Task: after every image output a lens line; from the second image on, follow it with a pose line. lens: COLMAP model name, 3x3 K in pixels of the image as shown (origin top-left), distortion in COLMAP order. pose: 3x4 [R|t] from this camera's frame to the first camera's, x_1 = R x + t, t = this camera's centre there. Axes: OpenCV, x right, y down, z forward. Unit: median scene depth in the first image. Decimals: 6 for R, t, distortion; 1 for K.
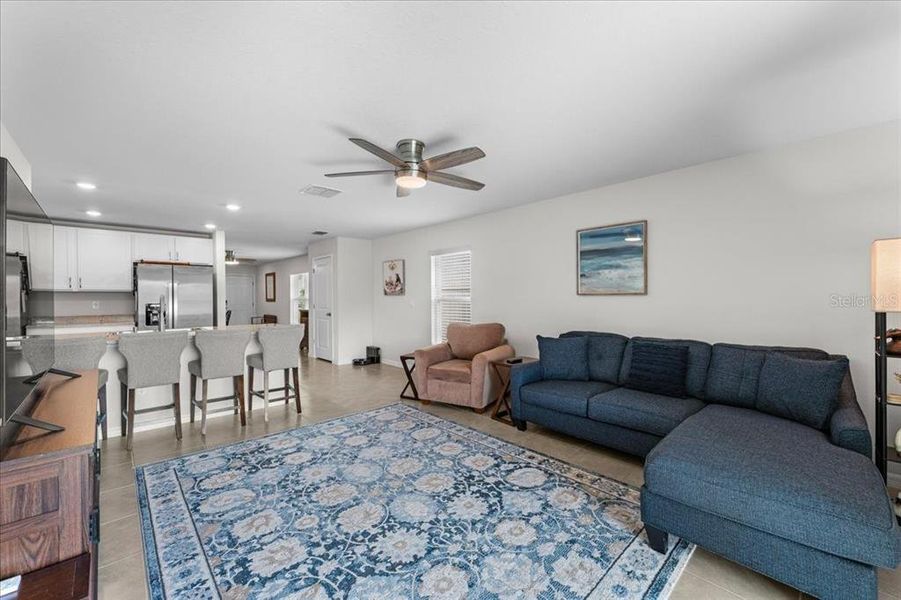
lens RADIAL K [[360.5, 0, 453.2], [0, 360.5, 298.3], [0, 0, 1]] dist [0.002445, 0.000421]
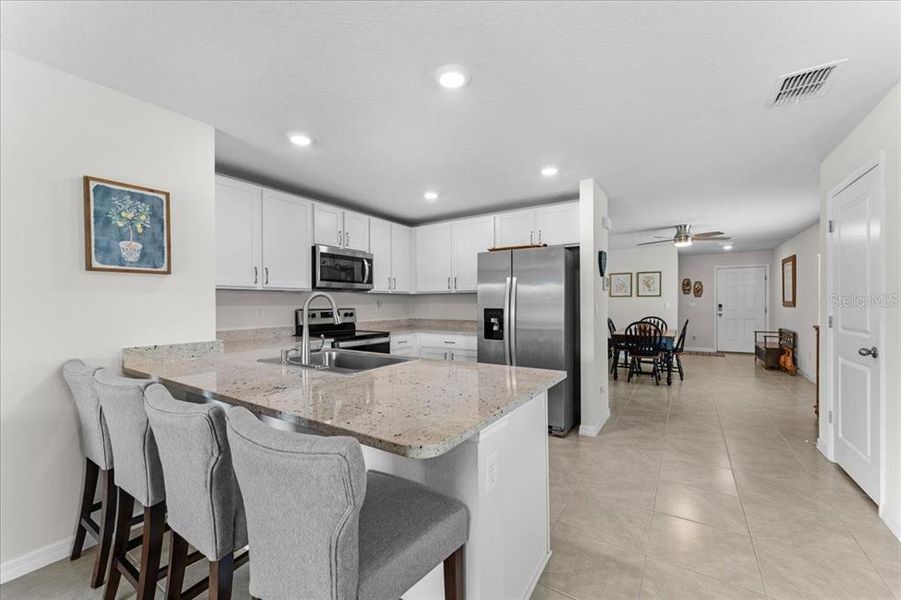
lens RADIAL K [[360.5, 0, 449.3], [0, 360.5, 301.2], [0, 0, 1]] dist [0.002445, 0.000421]
pose [[0.236052, 0.003754, -0.971733, -0.096587], [-0.001639, 0.999993, 0.003465, -0.000700], [0.971739, 0.000775, 0.236056, 0.451223]]
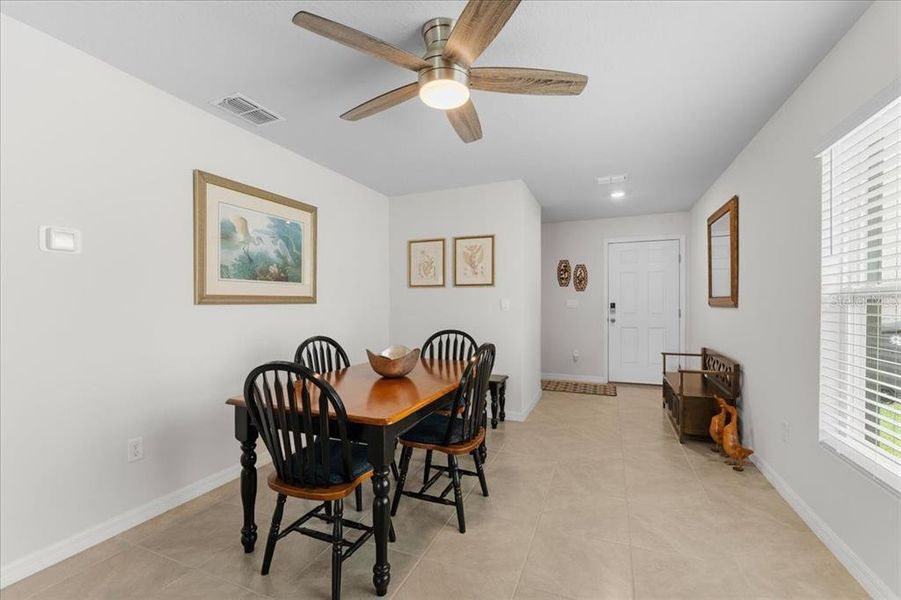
lens RADIAL K [[360.5, 0, 458.9], [0, 360.5, 301.4], [0, 0, 1]] dist [0.002445, 0.000421]
pose [[0.403664, 0.004629, -0.914895, -0.442834], [-0.005473, 0.999982, 0.002644, 0.007153], [0.914891, 0.003940, 0.403682, 0.935538]]
